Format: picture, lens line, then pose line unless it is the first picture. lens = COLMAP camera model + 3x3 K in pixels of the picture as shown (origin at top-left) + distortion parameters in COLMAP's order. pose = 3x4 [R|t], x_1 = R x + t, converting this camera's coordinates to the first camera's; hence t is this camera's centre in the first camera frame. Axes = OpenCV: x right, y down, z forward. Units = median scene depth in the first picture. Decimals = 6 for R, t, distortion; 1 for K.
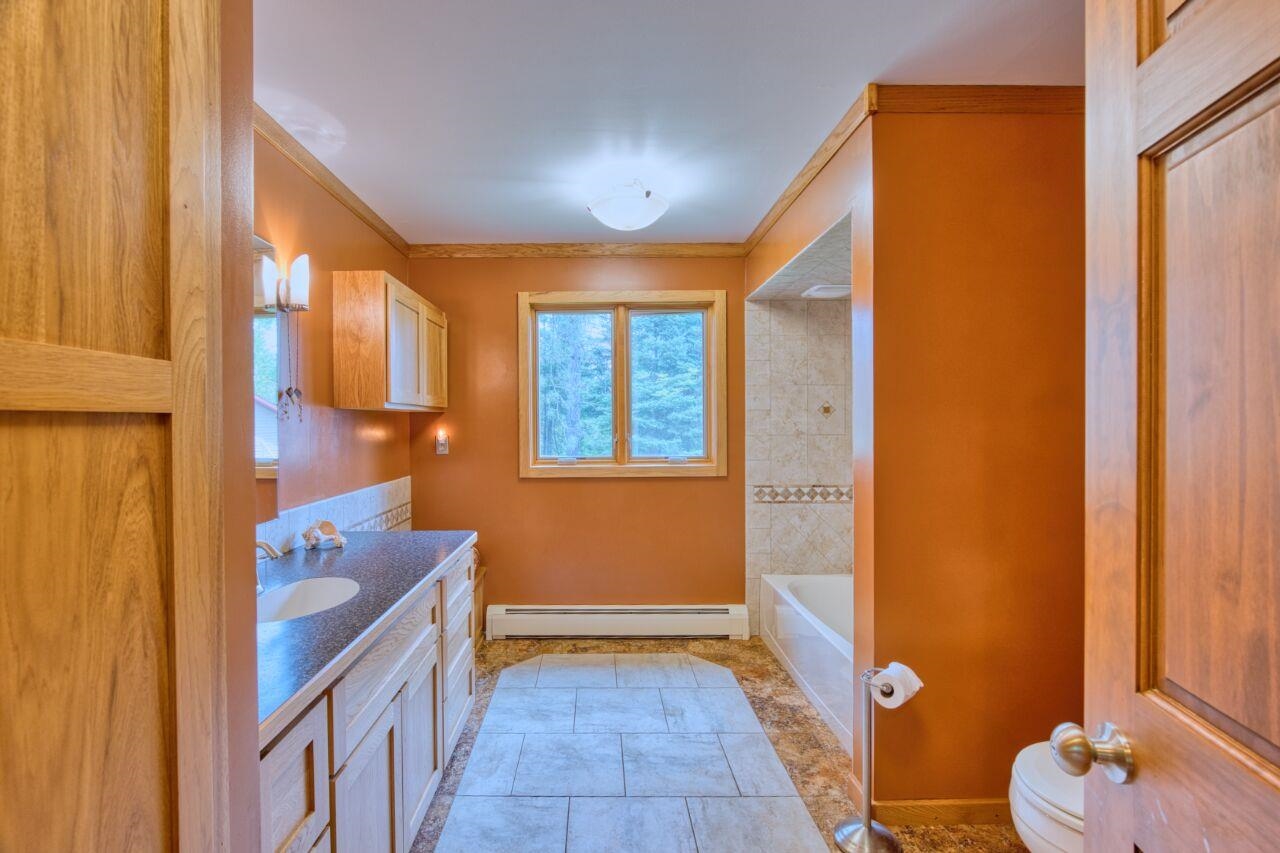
lens RADIAL K [[518.9, 0, 640.4], [0, 518.9, 426.1], [0, 0, 1]] dist [-0.020671, -0.000213]
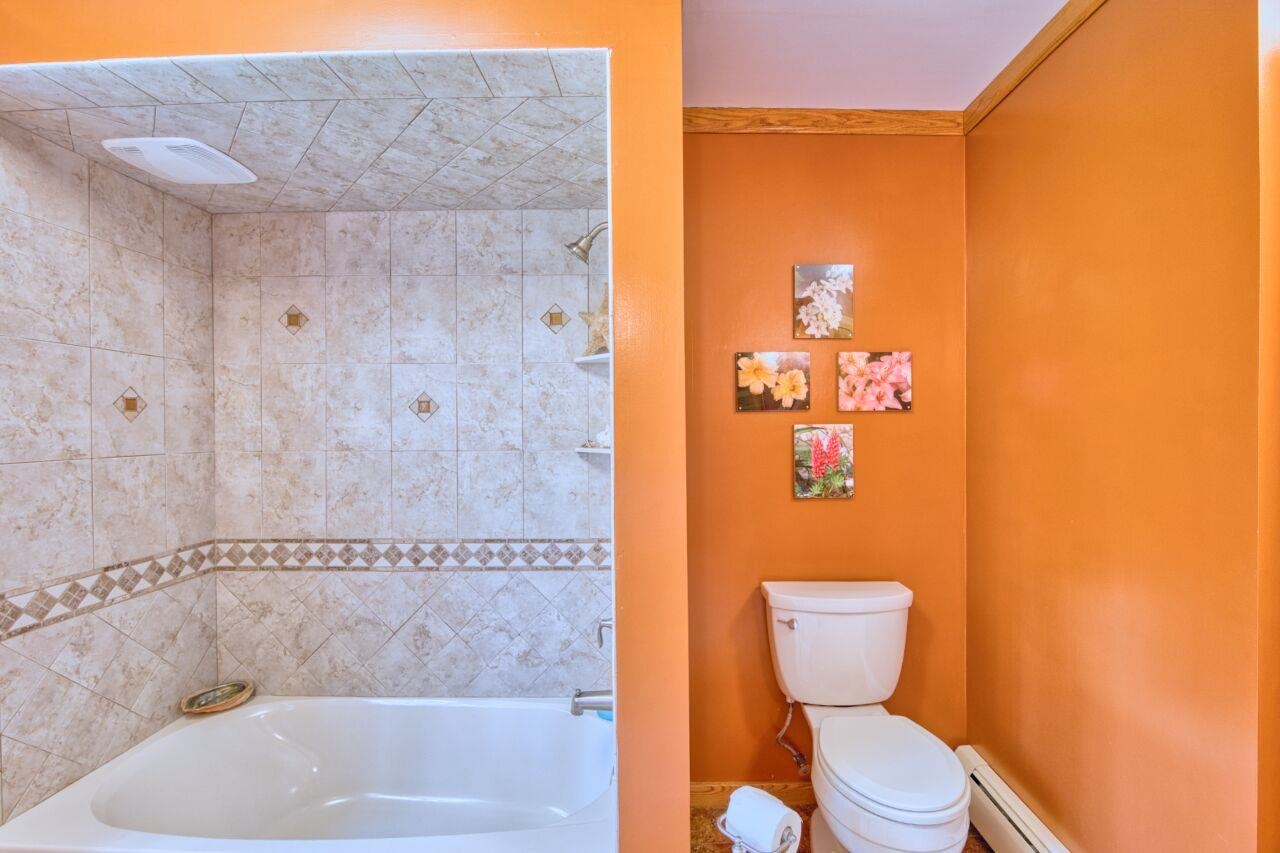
lens RADIAL K [[555.9, 0, 642.5], [0, 555.9, 427.8], [0, 0, 1]] dist [-0.002410, -0.000310]
pose [[0.126985, -0.002465, 0.991902, -0.092737], [0.011093, 0.999938, 0.001065, -0.004859], [-0.991843, 0.010868, 0.127004, 0.464931]]
